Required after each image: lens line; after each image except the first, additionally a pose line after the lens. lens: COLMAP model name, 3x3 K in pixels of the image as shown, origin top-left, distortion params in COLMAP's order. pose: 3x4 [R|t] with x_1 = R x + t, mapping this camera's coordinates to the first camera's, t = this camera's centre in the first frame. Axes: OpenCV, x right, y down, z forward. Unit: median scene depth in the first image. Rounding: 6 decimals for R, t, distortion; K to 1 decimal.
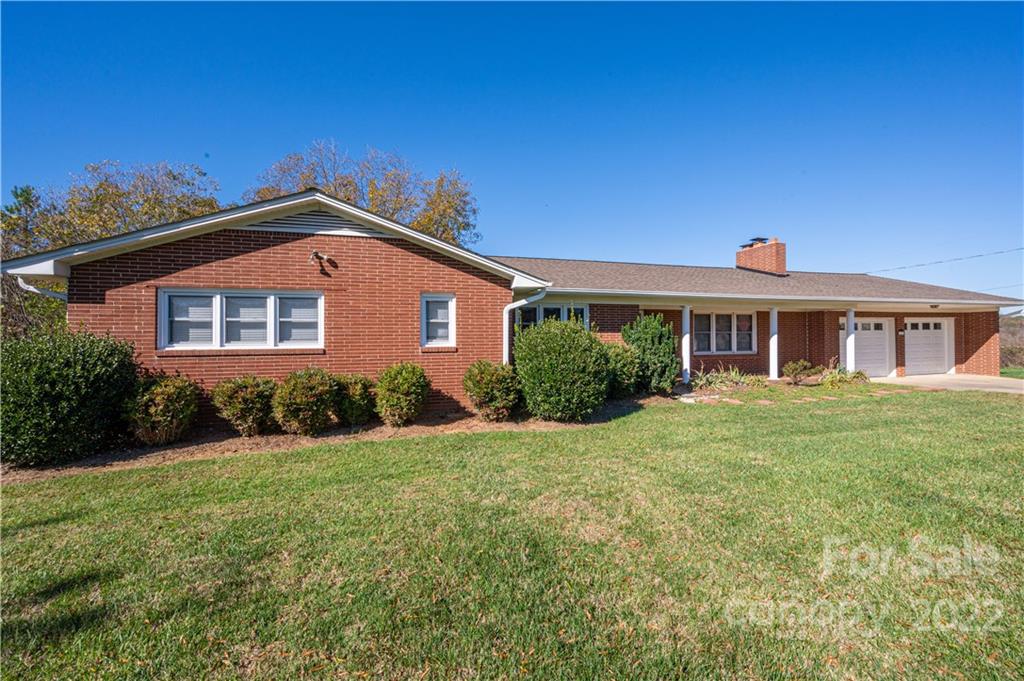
lens RADIAL K [[411.6, 0, 510.9], [0, 411.6, 336.2], [0, 0, 1]] dist [0.008404, -0.000101]
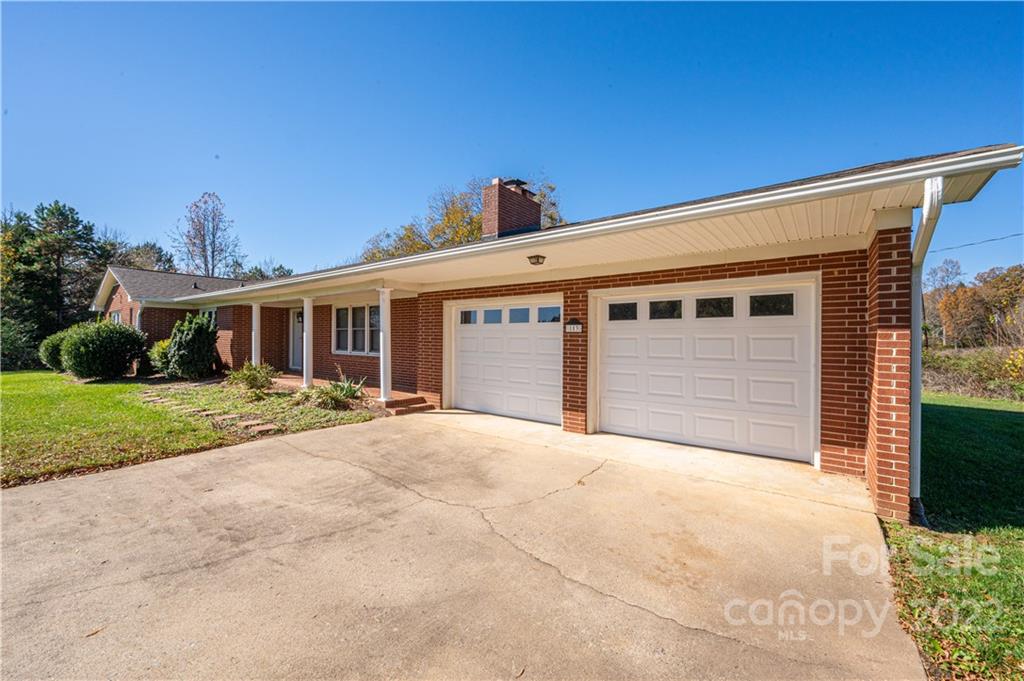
lens RADIAL K [[411.6, 0, 508.6], [0, 411.6, 339.1], [0, 0, 1]] dist [0.008404, -0.000101]
pose [[0.572740, 0.015060, -0.819599, 1.245609], [-0.007216, 0.999885, 0.013331, -0.001477], [0.819706, -0.001721, 0.572782, 0.703945]]
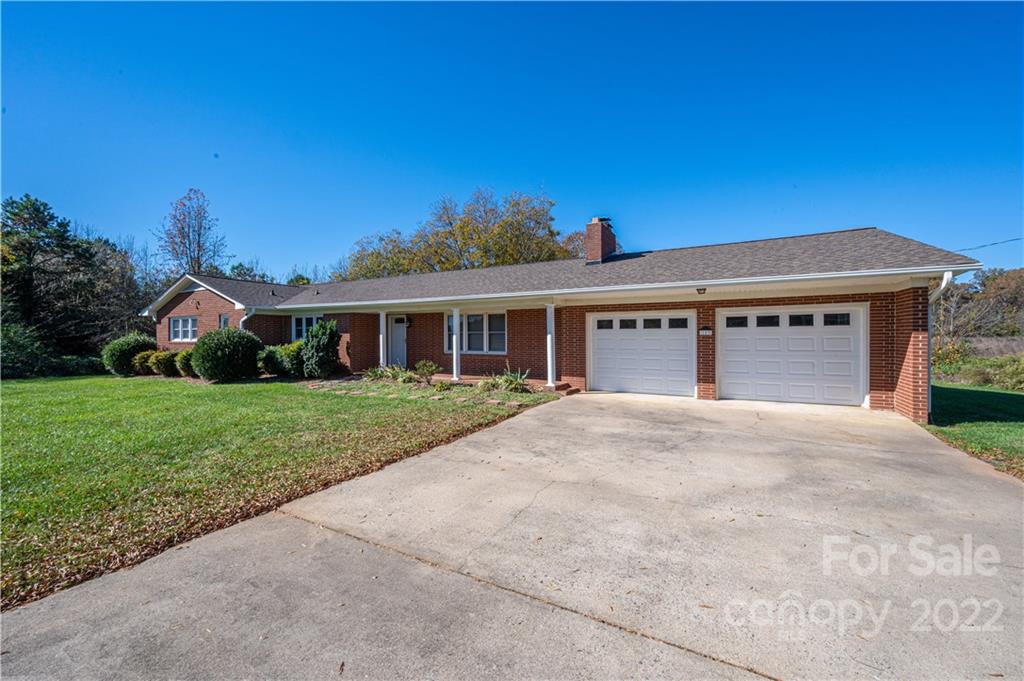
lens RADIAL K [[411.6, 0, 517.7], [0, 411.6, 340.5], [0, 0, 1]] dist [0.008404, -0.000101]
pose [[0.699188, 0.013135, -0.714818, 1.197865], [0.002647, 0.999777, 0.020960, -0.009390], [0.714933, -0.016547, 0.698997, 0.330067]]
